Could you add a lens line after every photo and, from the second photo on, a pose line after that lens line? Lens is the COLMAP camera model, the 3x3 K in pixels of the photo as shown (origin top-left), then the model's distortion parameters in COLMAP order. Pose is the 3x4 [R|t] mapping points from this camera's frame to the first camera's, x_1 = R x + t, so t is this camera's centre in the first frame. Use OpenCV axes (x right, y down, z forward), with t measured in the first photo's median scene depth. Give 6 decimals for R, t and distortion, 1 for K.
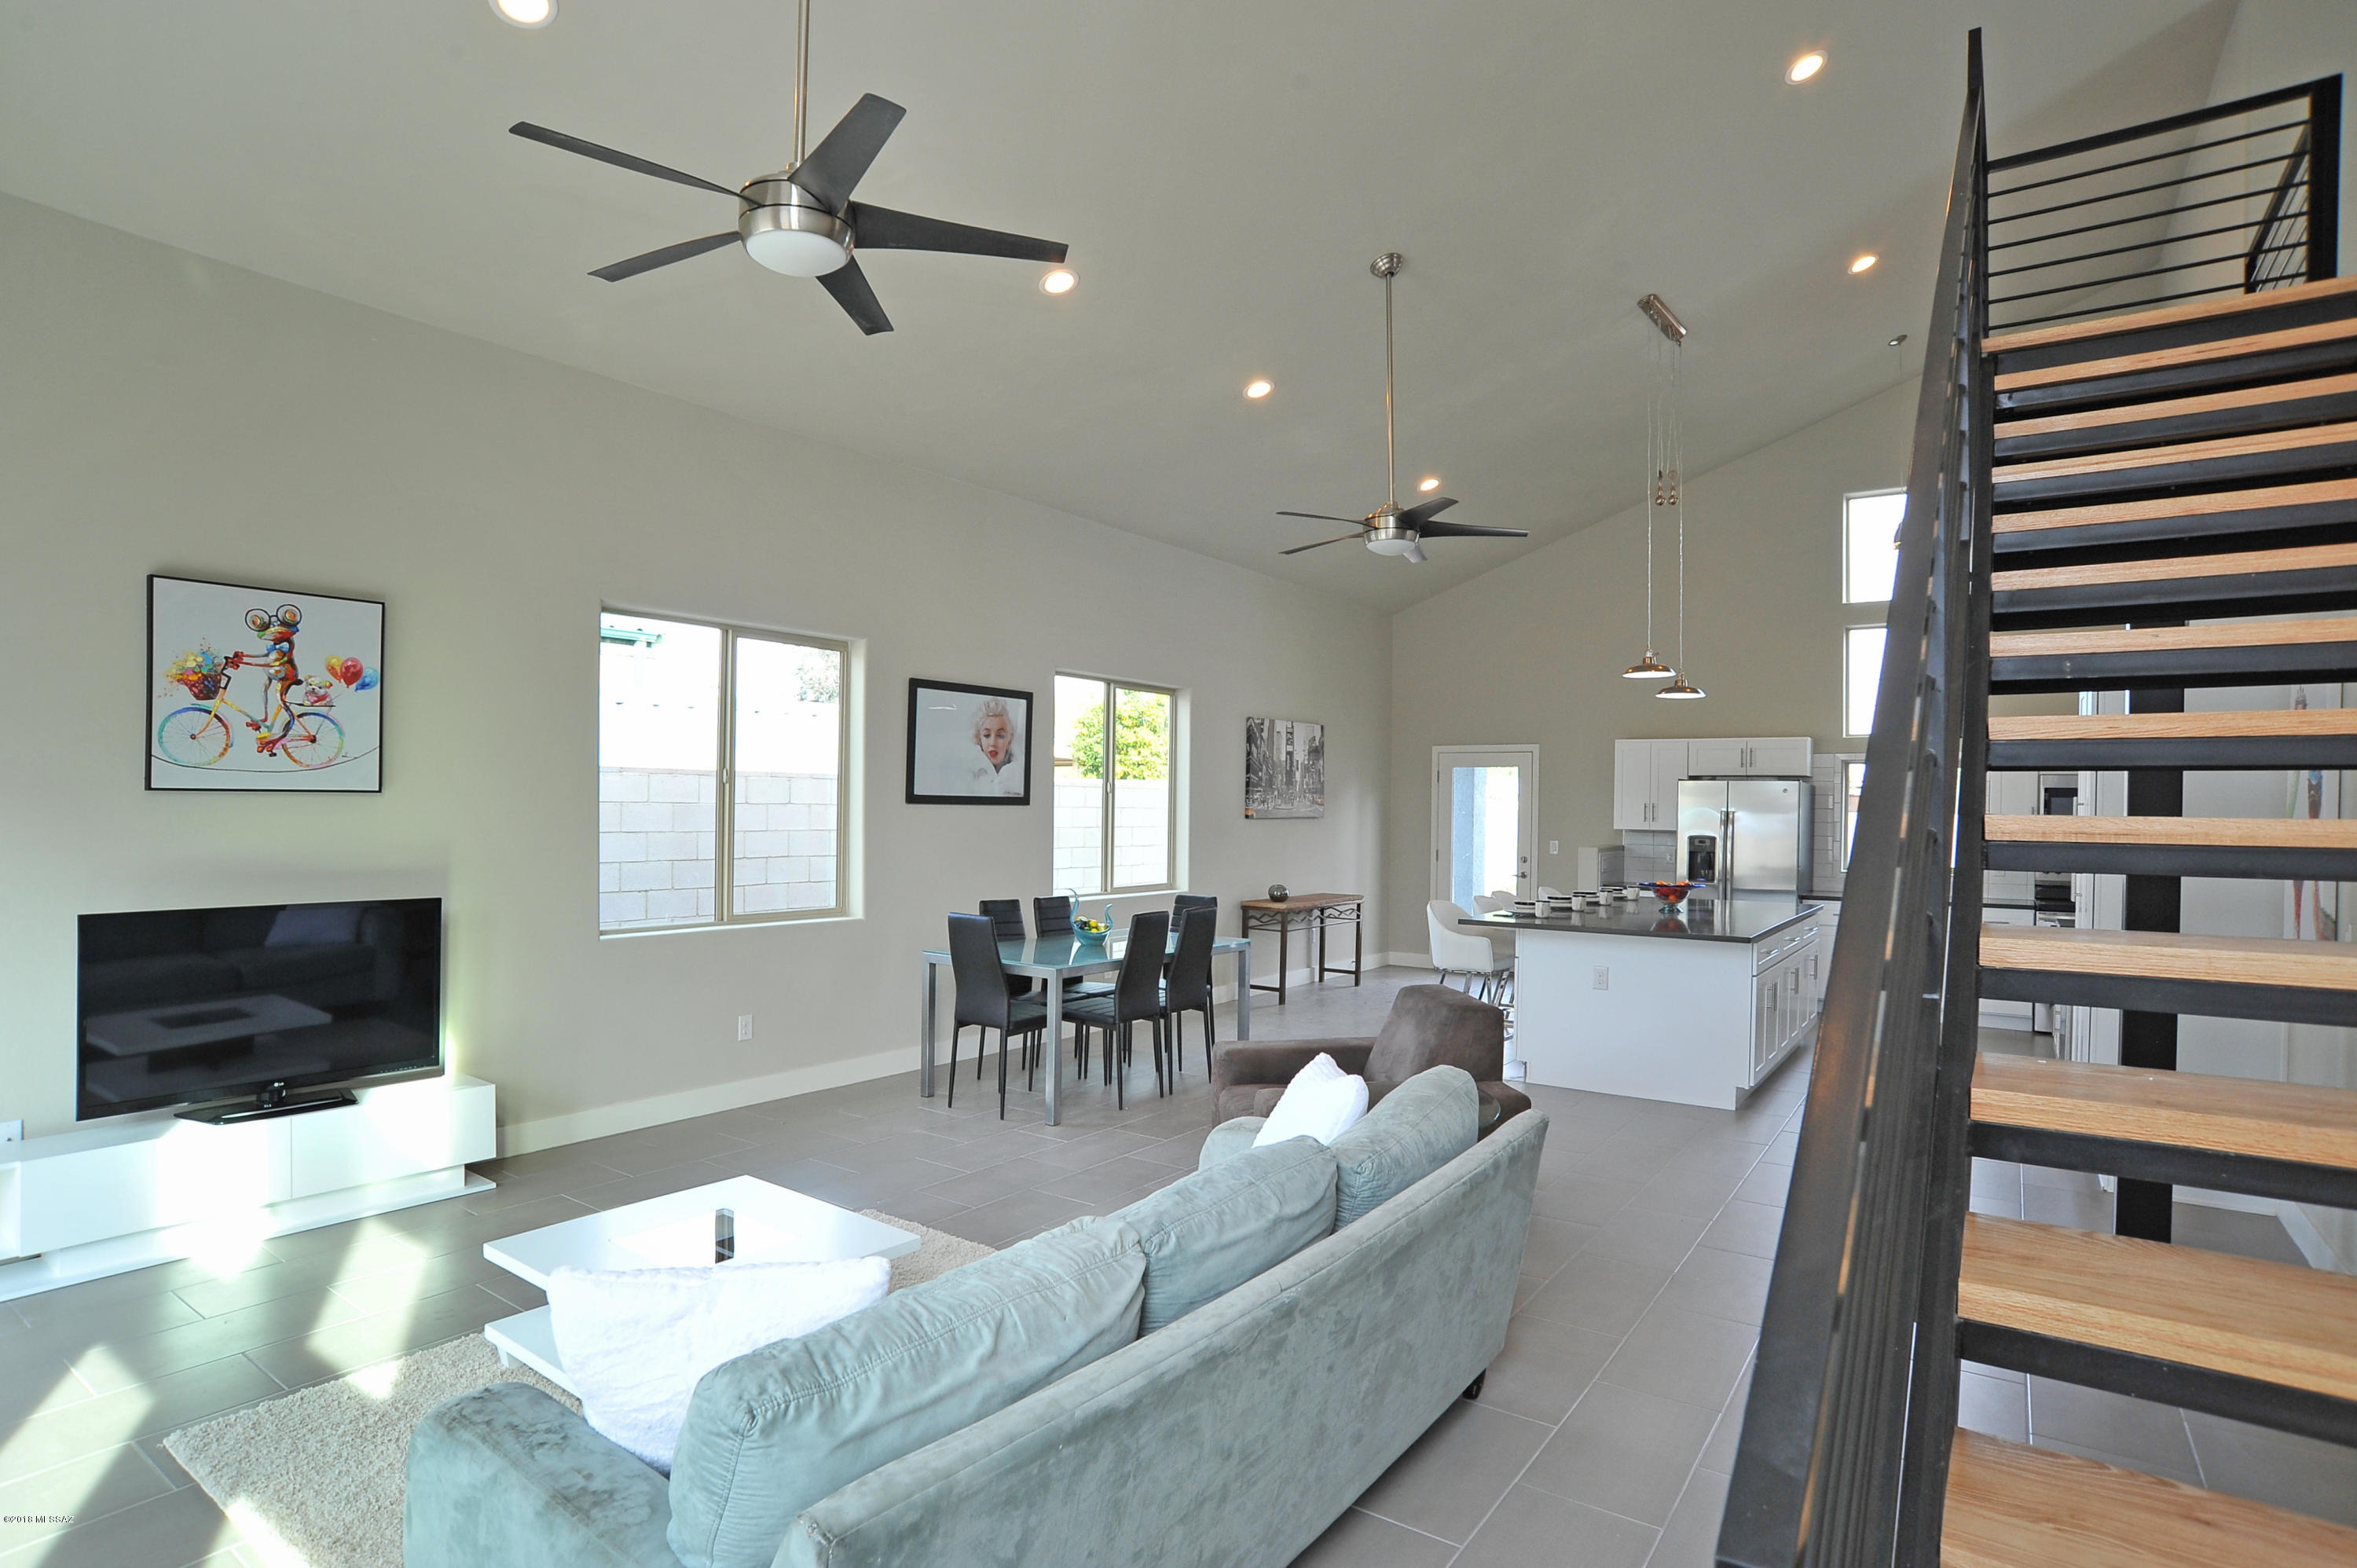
lens RADIAL K [[1225.5, 0, 1176.1], [0, 1225.5, 802.5], [0, 0, 1]] dist [-0.099598, 0.048032]
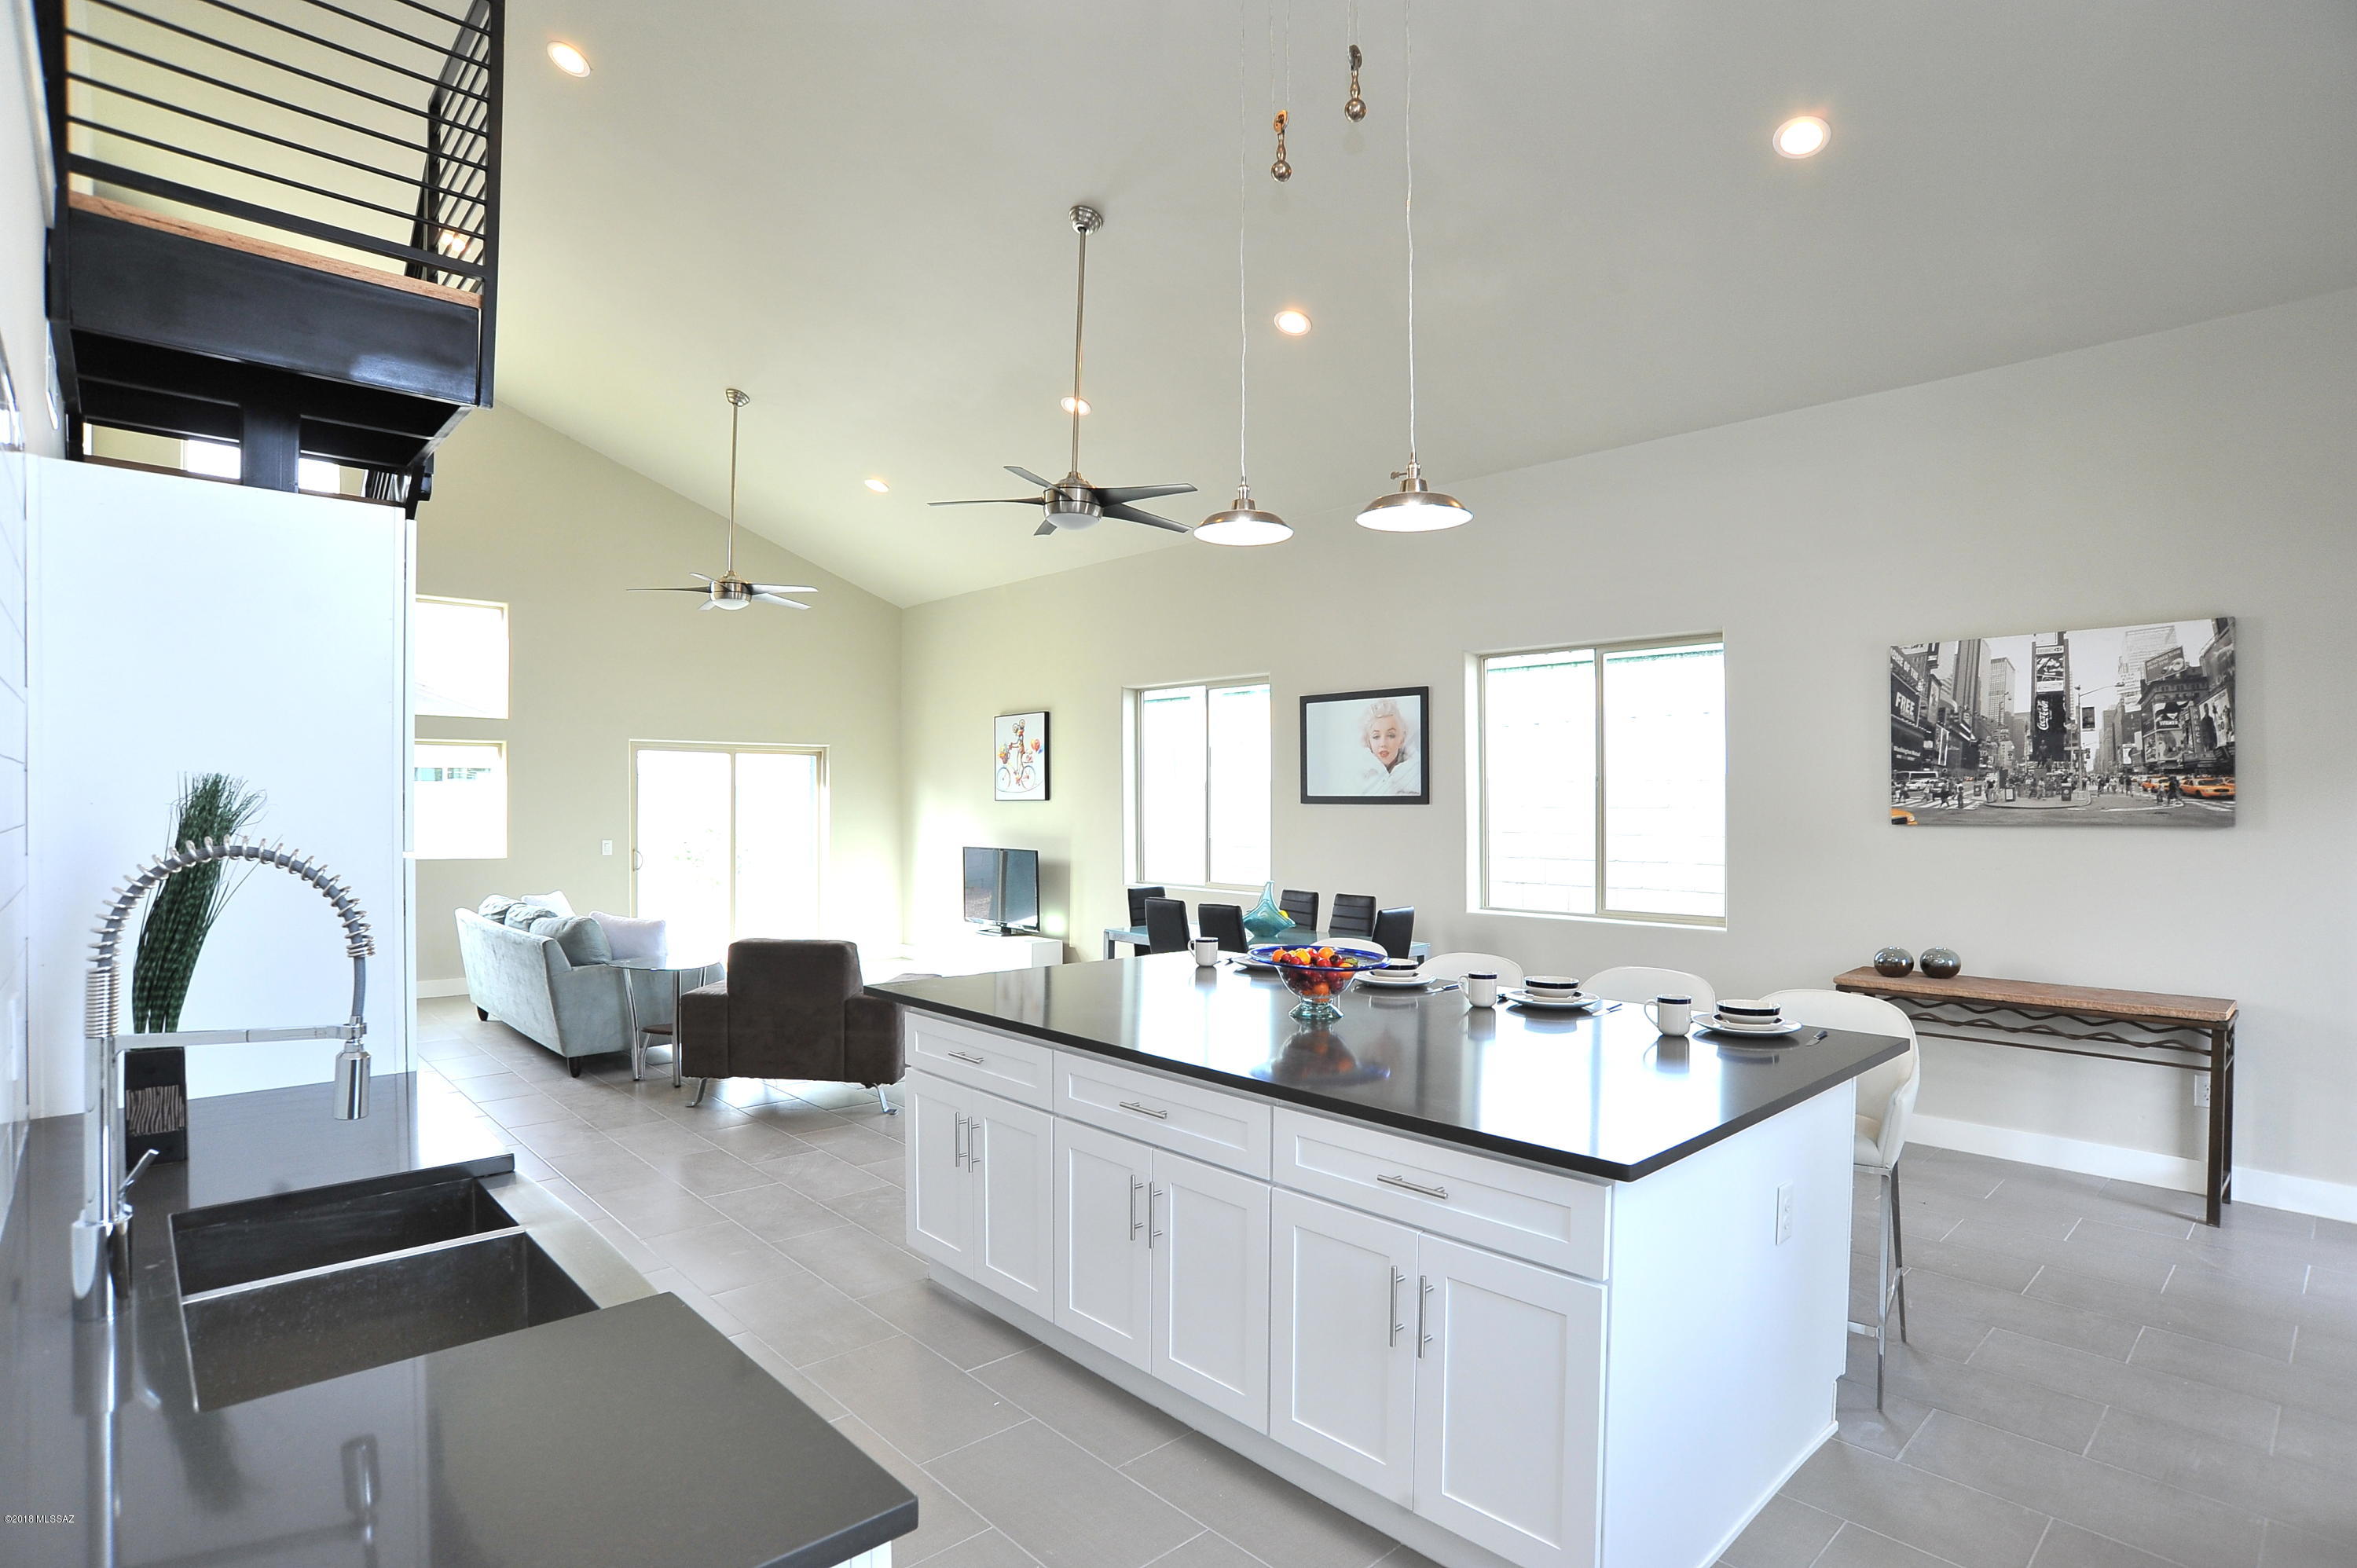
lens RADIAL K [[1207.1, 0, 1168.4], [0, 1207.1, 814.4], [0, 0, 1]] dist [-0.104429, 0.050612]
pose [[-0.216311, -0.007213, -0.976298, 0.749943], [-0.006240, 0.999962, -0.006006, 0.015309], [0.976304, 0.004793, -0.216348, 0.896412]]
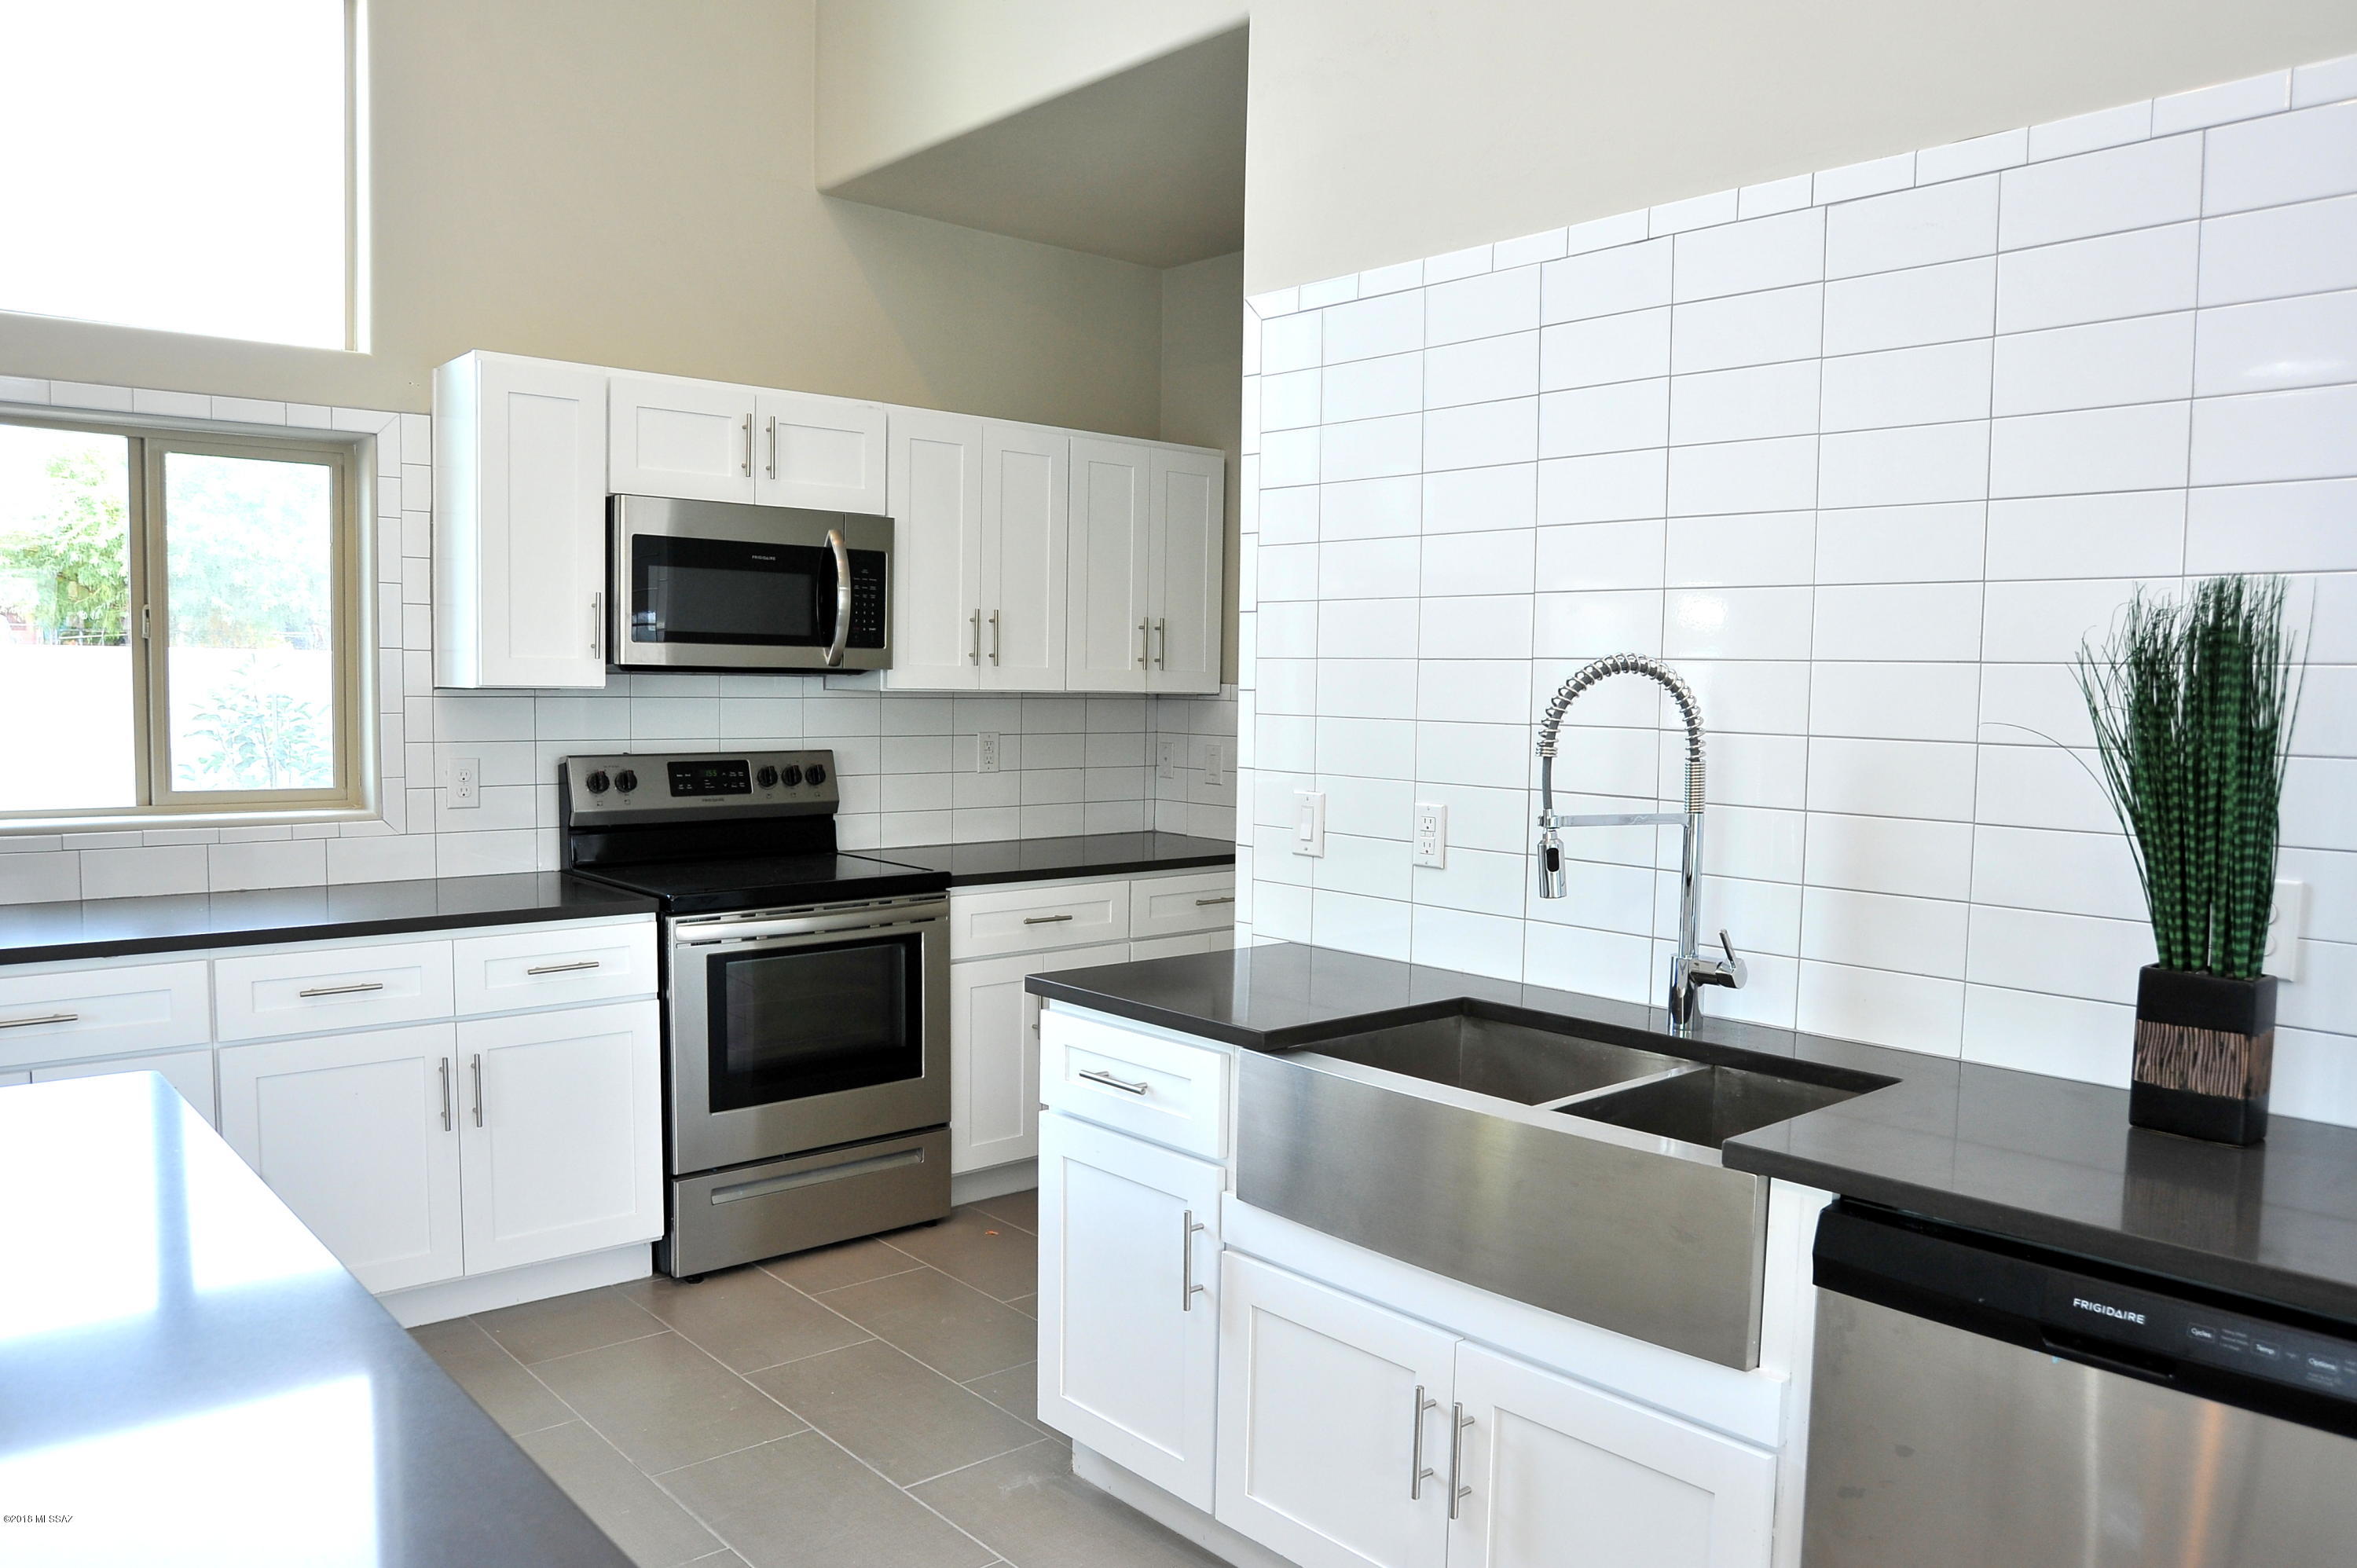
lens RADIAL K [[1693.7, 0, 1171.1], [0, 1693.7, 797.8], [0, 0, 1]] dist [-0.058919, 0.002365]
pose [[0.238344, -0.078855, 0.967974, 0.312303], [-0.014054, 0.996314, 0.084624, 0.018837], [-0.971079, -0.033773, 0.236357, 0.735289]]
